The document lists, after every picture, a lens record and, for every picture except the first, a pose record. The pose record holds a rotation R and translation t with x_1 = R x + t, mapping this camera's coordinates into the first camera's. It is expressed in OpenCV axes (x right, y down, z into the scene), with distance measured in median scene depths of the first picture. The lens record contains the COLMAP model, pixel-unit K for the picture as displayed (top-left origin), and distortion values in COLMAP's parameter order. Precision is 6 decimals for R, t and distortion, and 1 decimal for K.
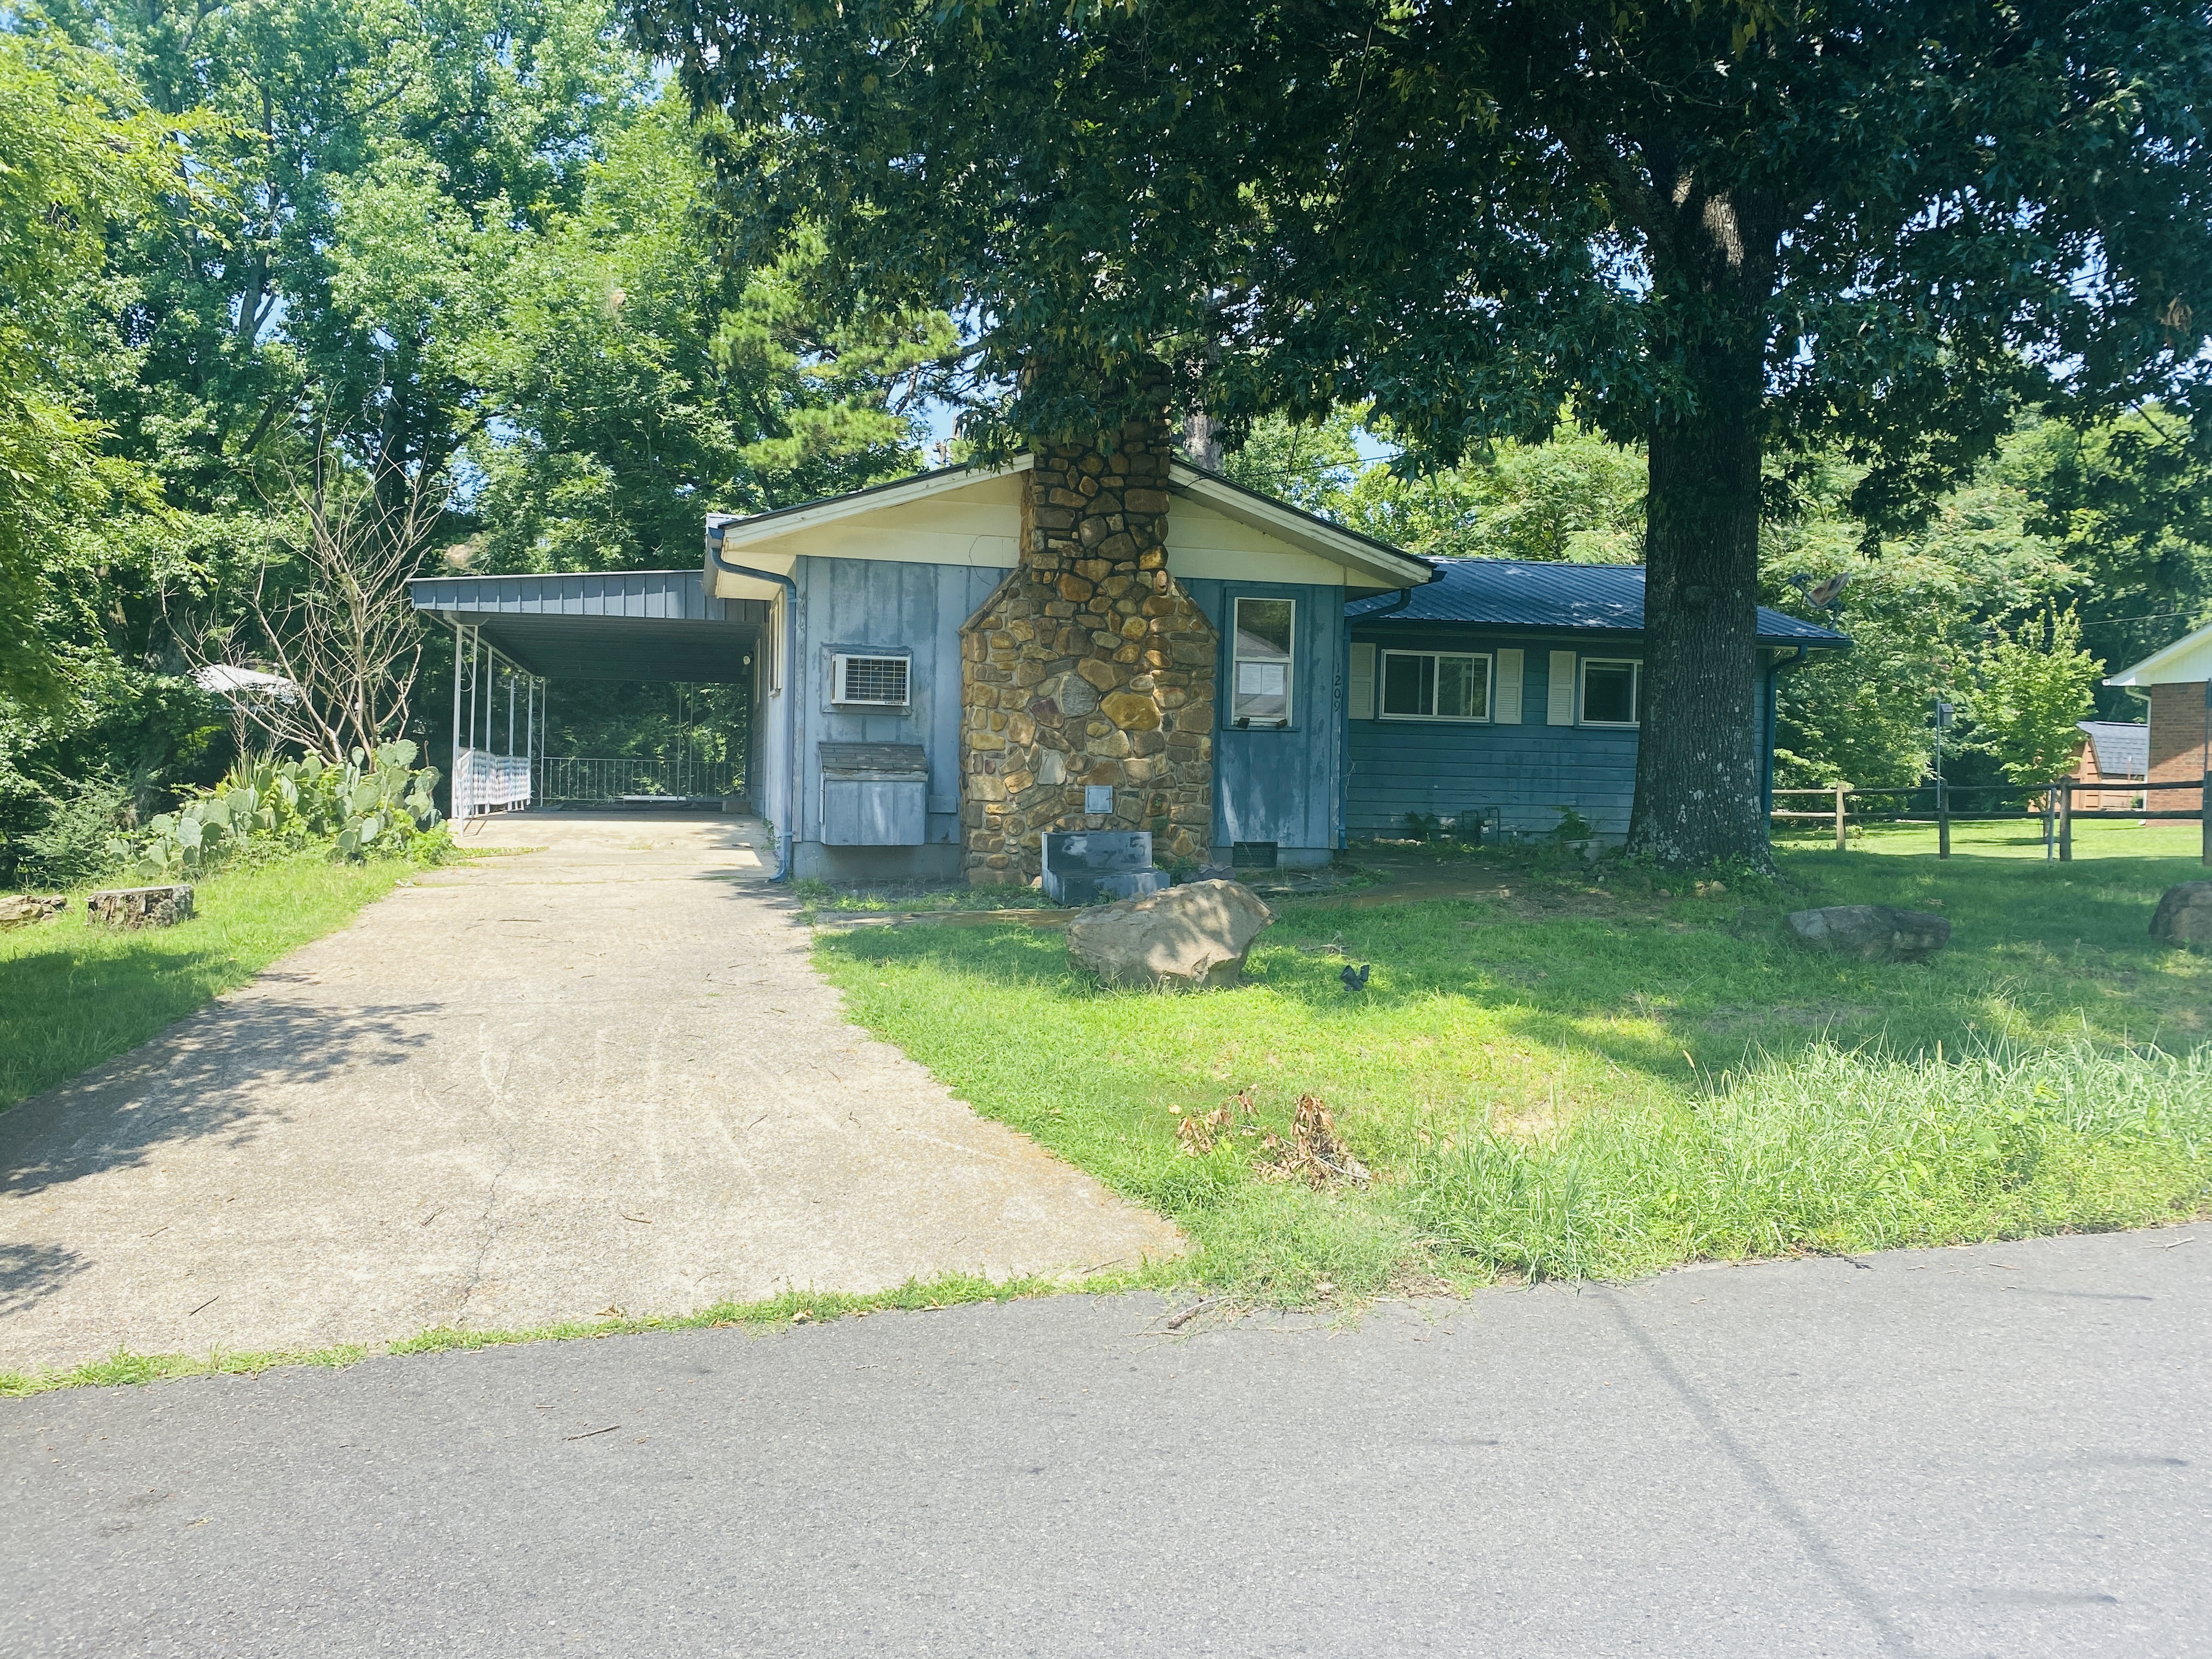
lens RADIAL K [[1689.6, 0, 1083.8], [0, 1689.6, 826.9], [0, 0, 1]] dist [0.045141, -0.066288]
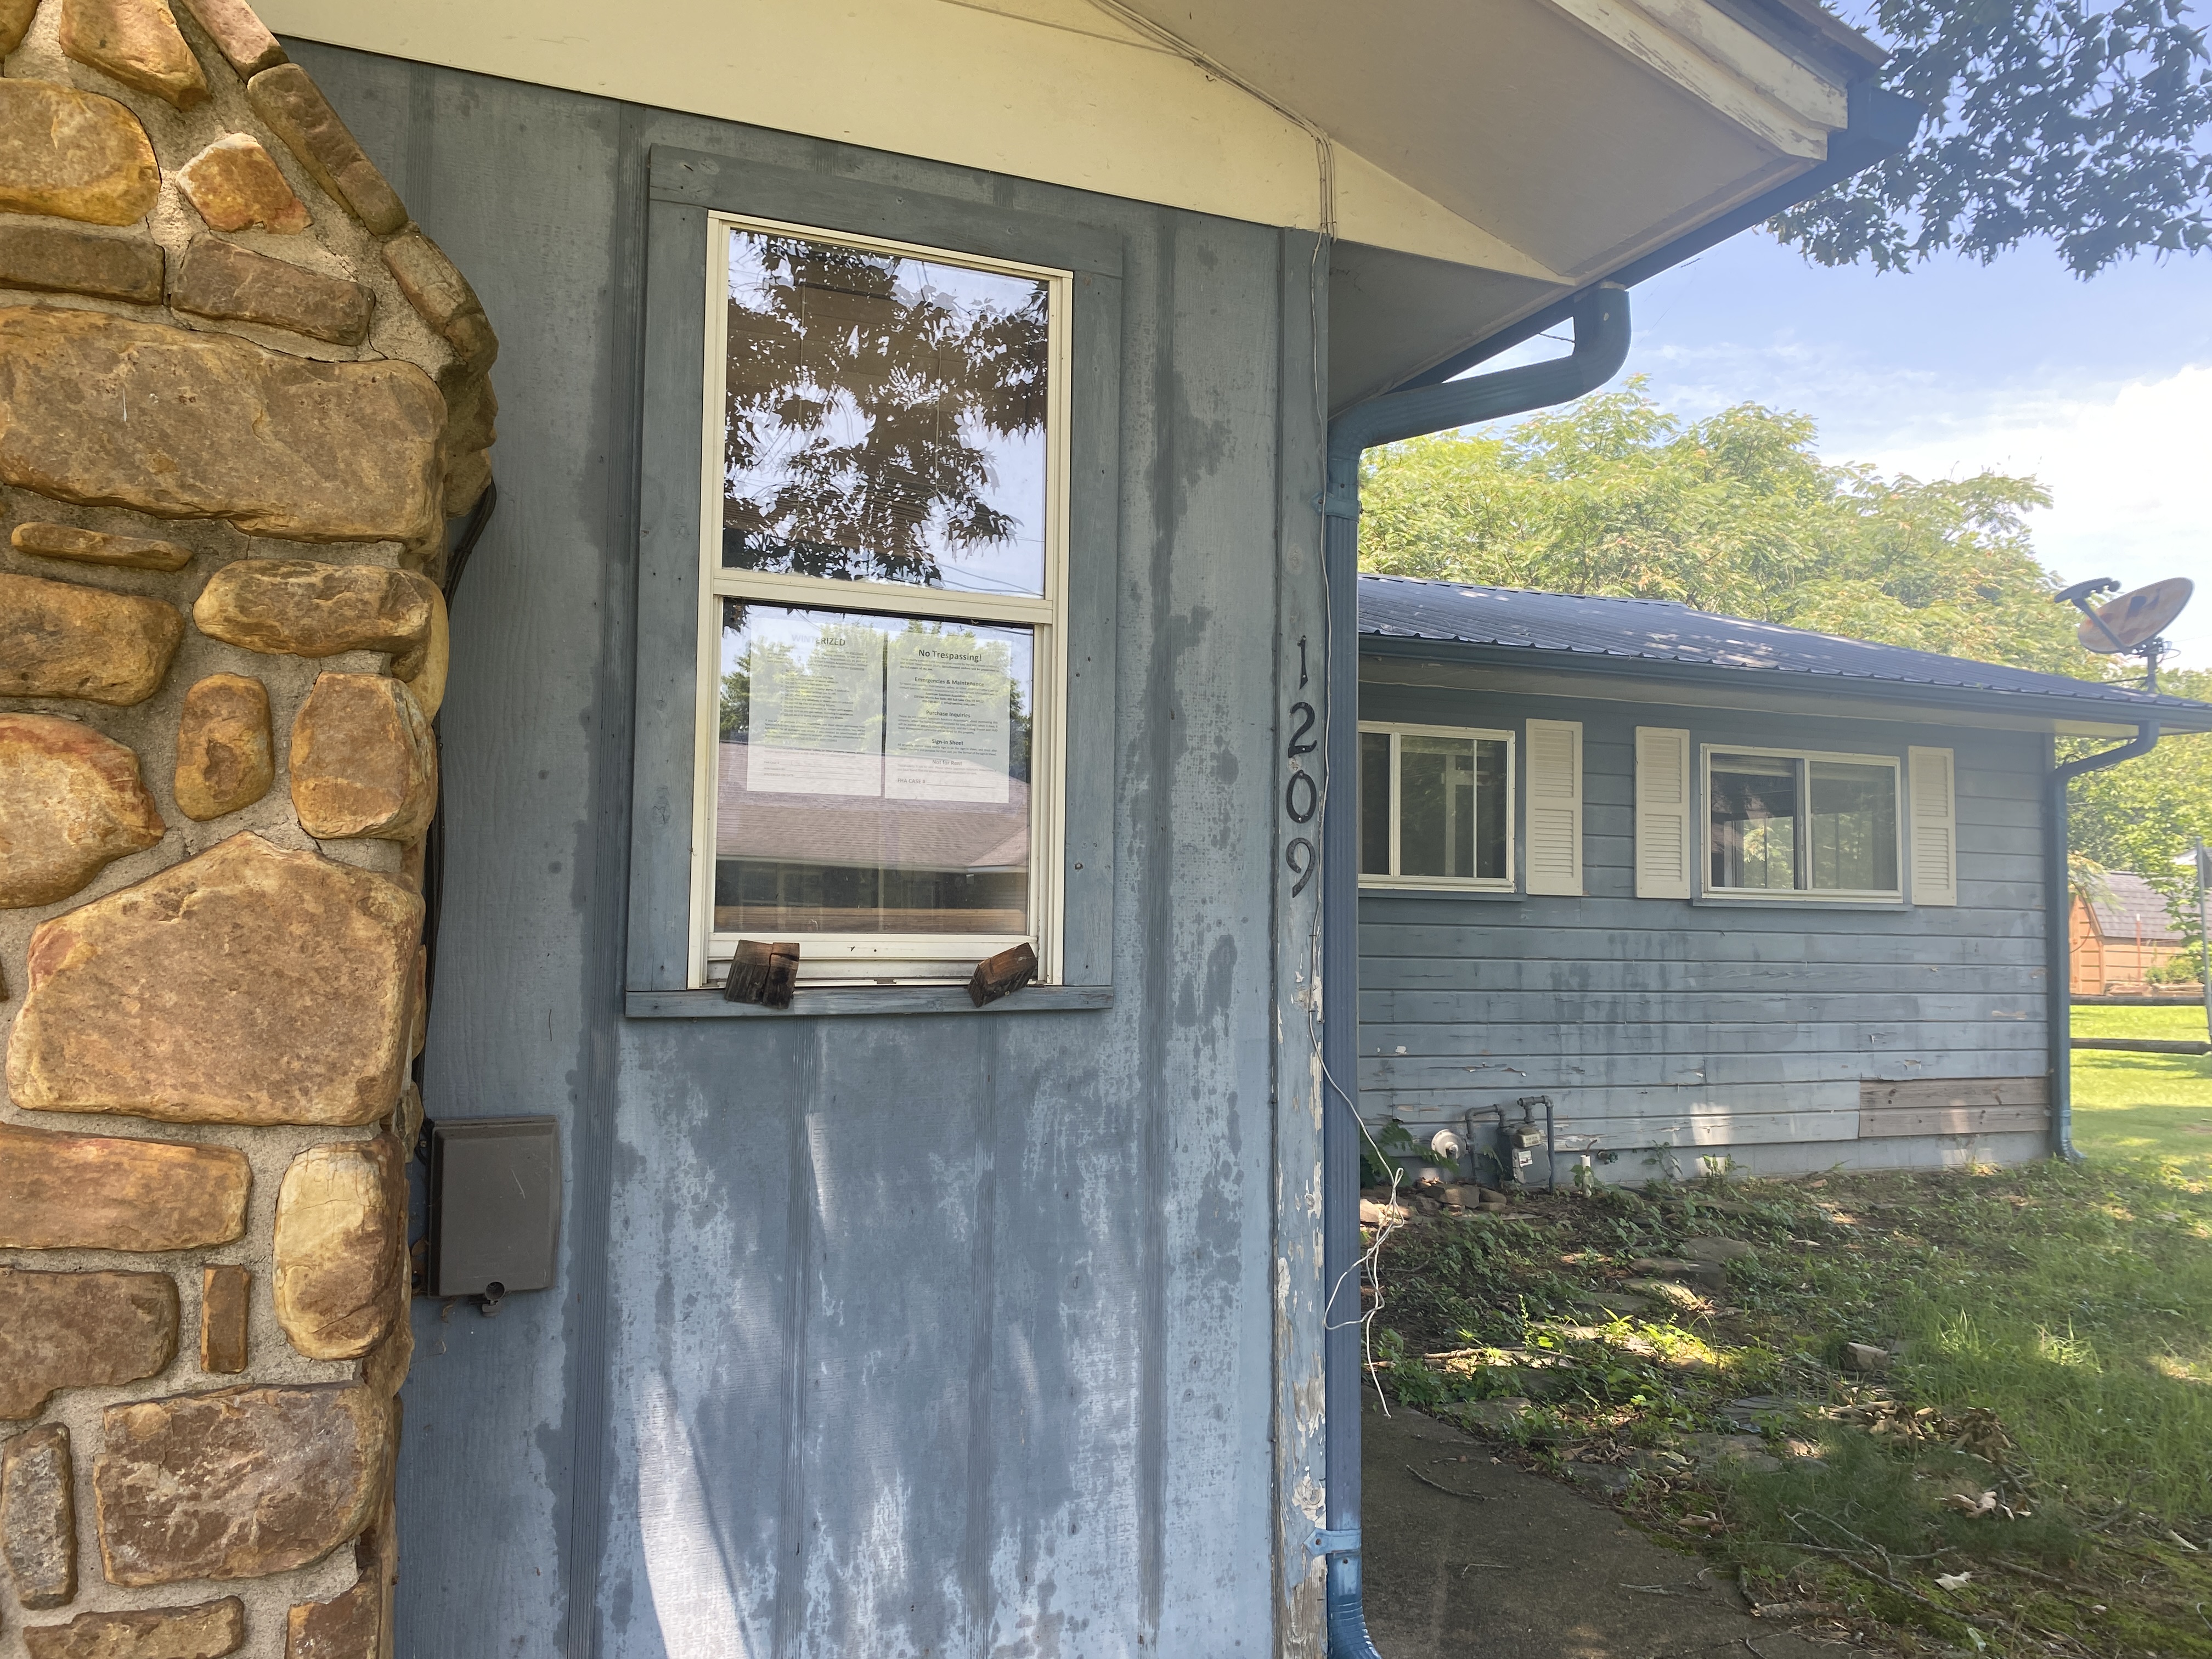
lens RADIAL K [[1689.6, 0, 1109.3], [0, 1689.6, 798.3], [0, 0, 1]] dist [0.045141, -0.066288]
pose [[0.987123, 0.002173, 0.159949, 0.107167], [0.013900, 0.994960, -0.099300, -0.065848], [-0.159359, 0.100244, 0.982118, 0.886834]]
